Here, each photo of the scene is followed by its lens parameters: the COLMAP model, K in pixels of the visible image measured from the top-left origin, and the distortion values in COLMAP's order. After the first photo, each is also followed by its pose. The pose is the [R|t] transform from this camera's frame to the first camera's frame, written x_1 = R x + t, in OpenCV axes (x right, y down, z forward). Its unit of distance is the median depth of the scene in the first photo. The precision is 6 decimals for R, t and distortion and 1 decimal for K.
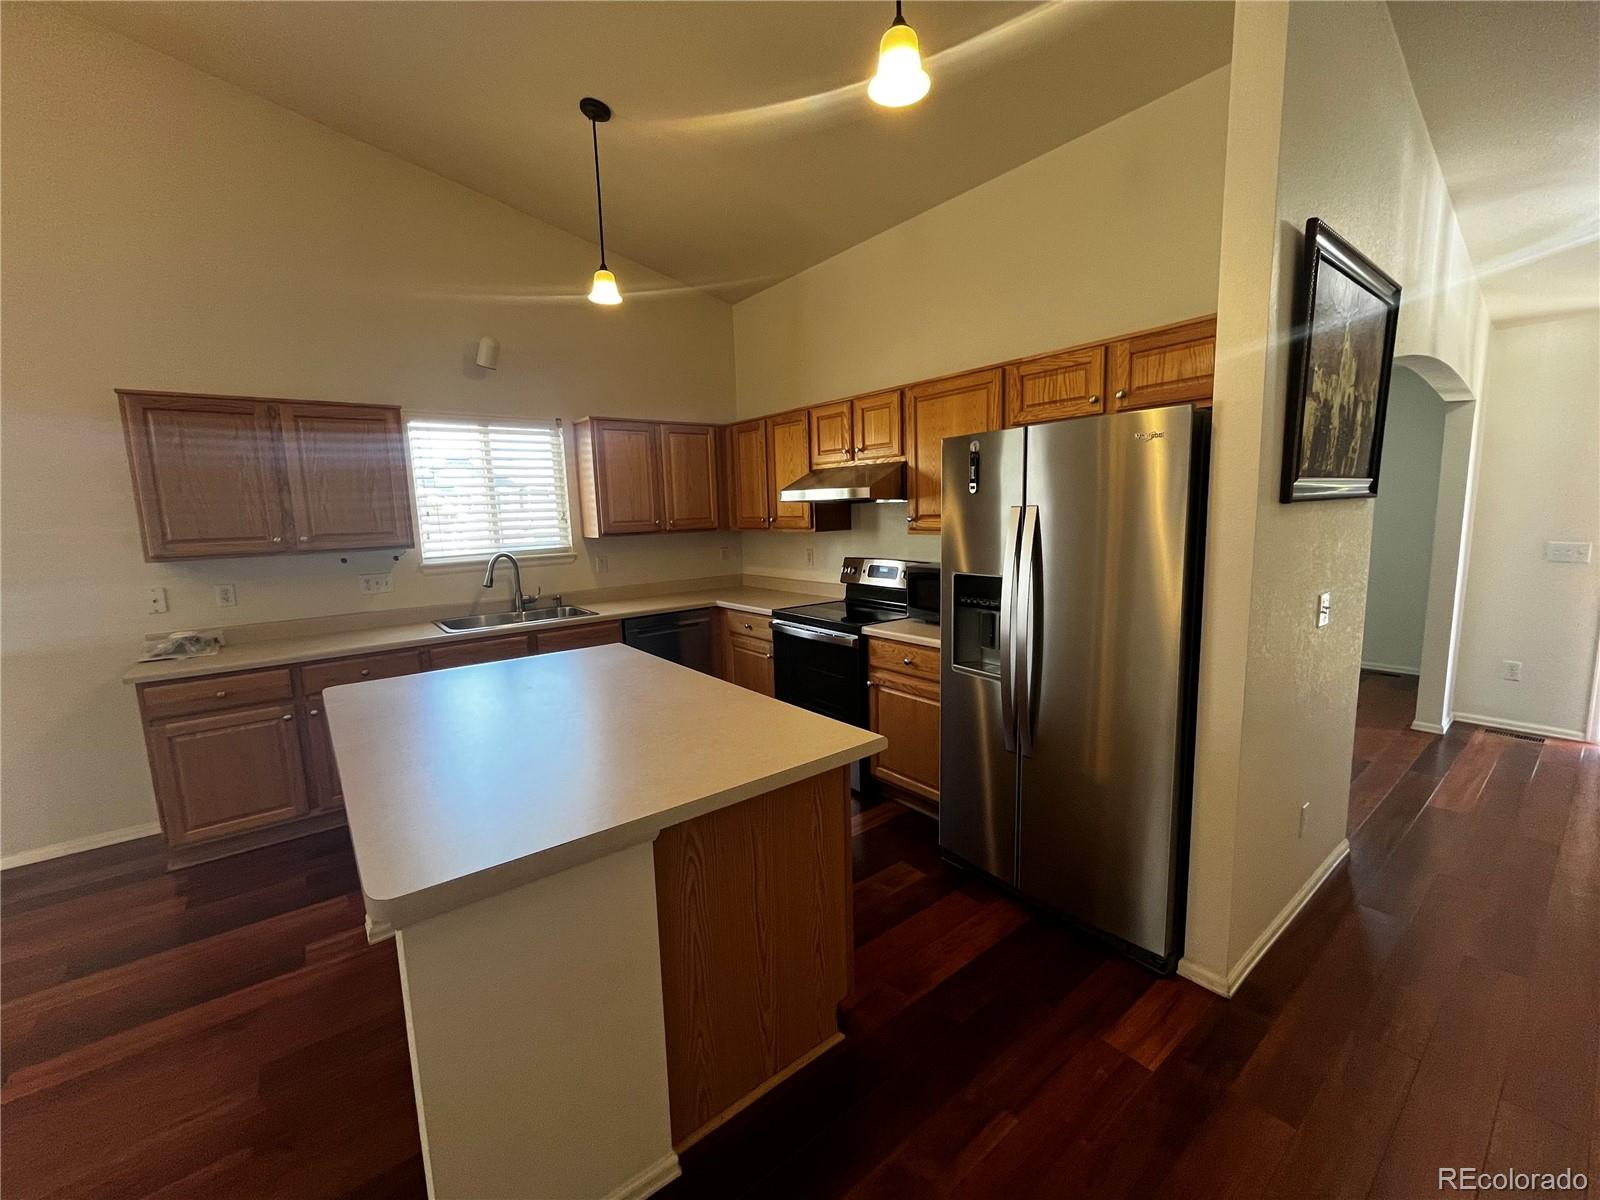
lens RADIAL K [[651.3, 0, 799.2], [0, 651.3, 603.4], [0, 0, 1]] dist [-0.004051, -0.000023]
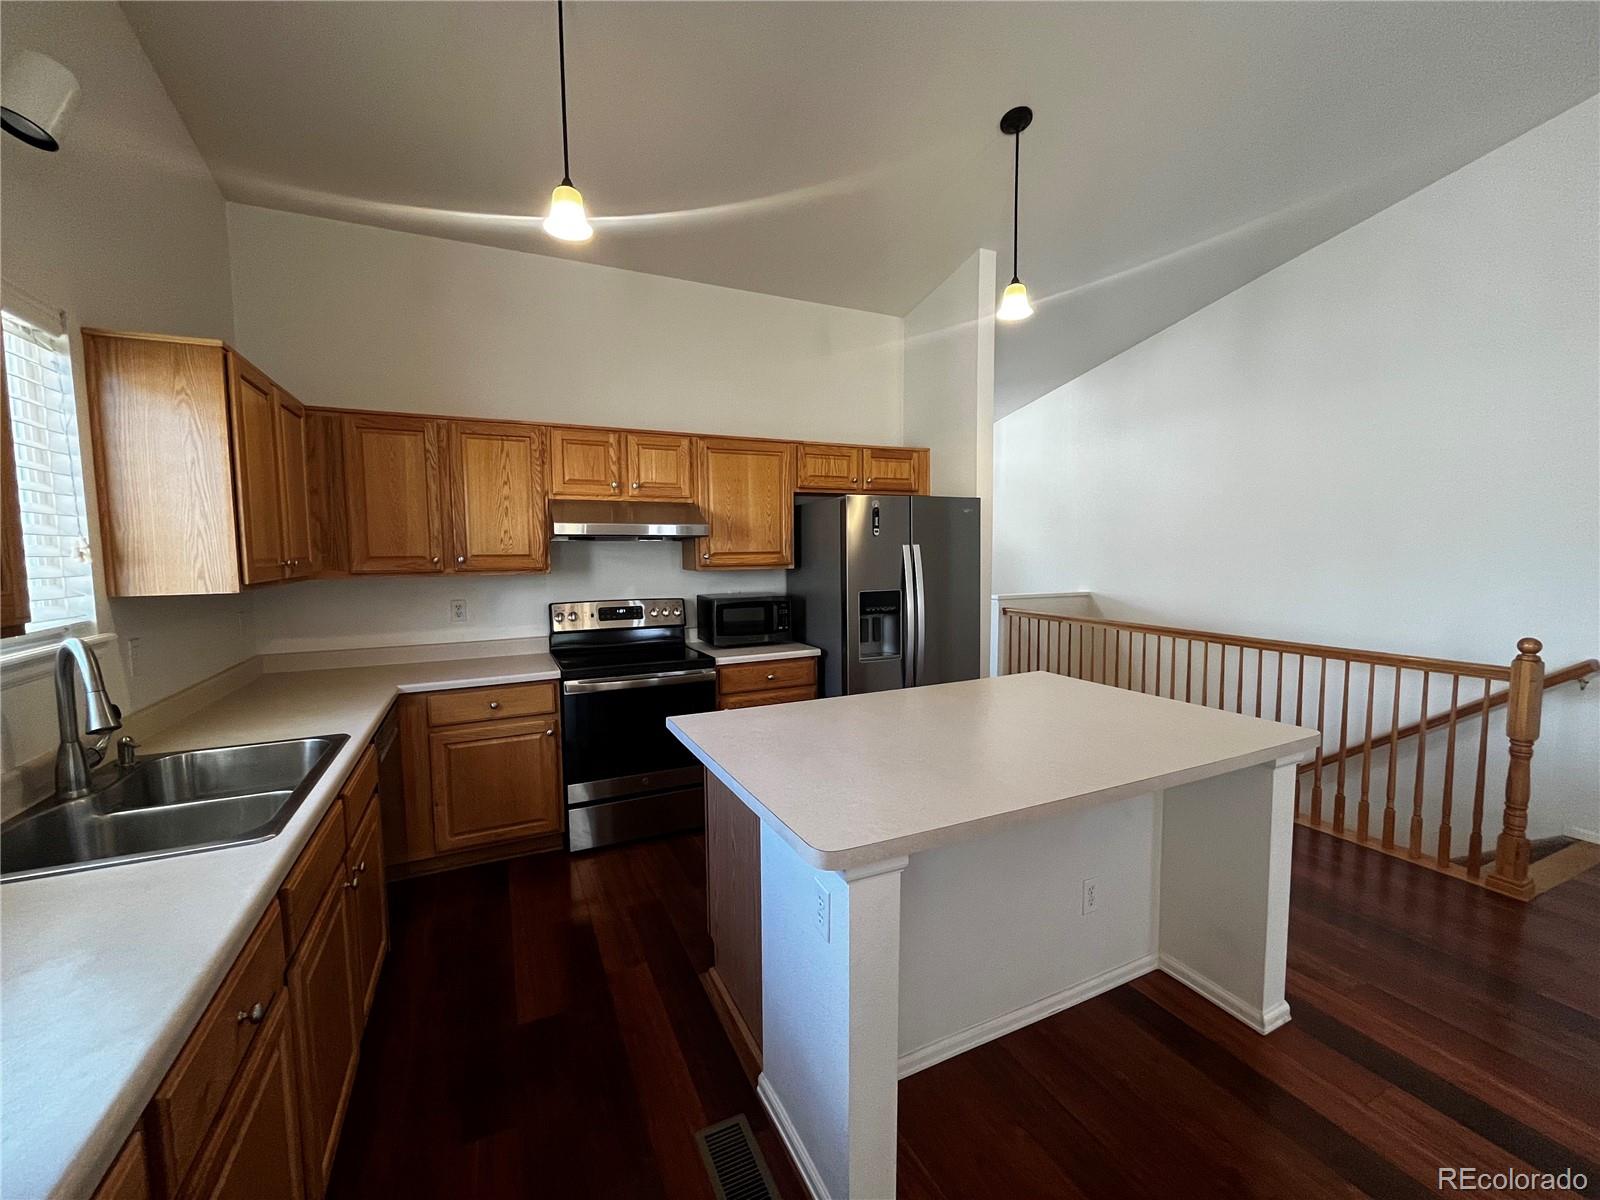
lens RADIAL K [[651.3, 0, 798.5], [0, 651.3, 589.5], [0, 0, 1]] dist [-0.004051, -0.000023]
pose [[0.218117, -0.044160, 0.974923, -0.748499], [0.143440, 0.989577, 0.012732, -0.056948], [-0.965324, 0.137066, 0.222178, 0.534982]]
